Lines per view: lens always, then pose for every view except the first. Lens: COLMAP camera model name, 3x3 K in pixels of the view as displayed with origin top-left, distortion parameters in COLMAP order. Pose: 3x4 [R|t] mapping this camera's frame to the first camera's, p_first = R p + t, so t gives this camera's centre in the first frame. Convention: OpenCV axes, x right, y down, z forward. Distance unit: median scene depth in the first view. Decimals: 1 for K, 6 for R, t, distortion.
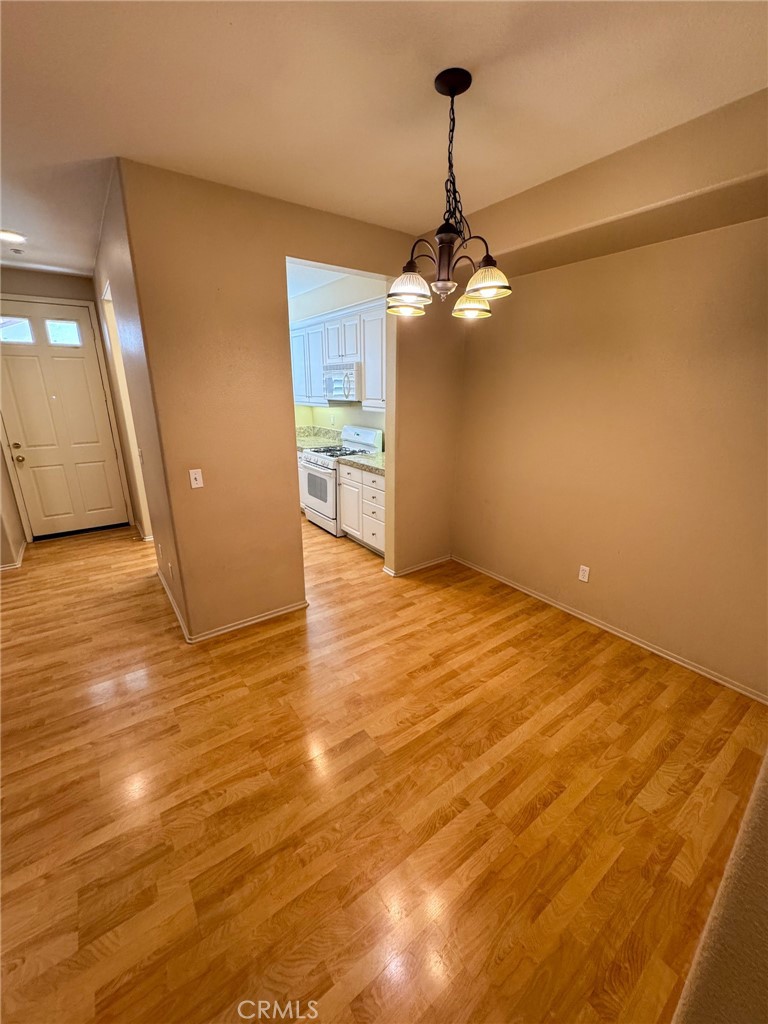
lens RADIAL K [[408.8, 0, 384.8], [0, 408.8, 510.5], [0, 0, 1]] dist [-0.003115, 0.000221]
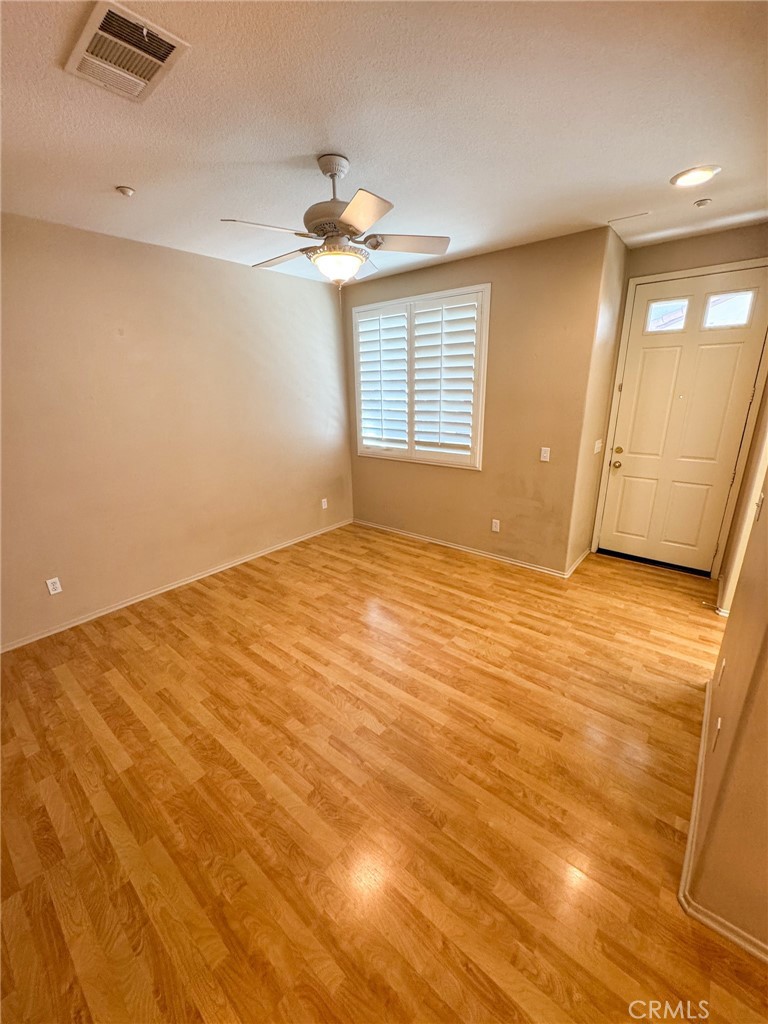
lens RADIAL K [[408.8, 0, 384.8], [0, 408.8, 510.5], [0, 0, 1]] dist [-0.003115, 0.000221]
pose [[0.242734, 0.275803, -0.930061, -0.226682], [-0.264911, 0.941139, 0.209950, -0.126954], [0.933222, 0.195421, 0.301510, 0.400464]]
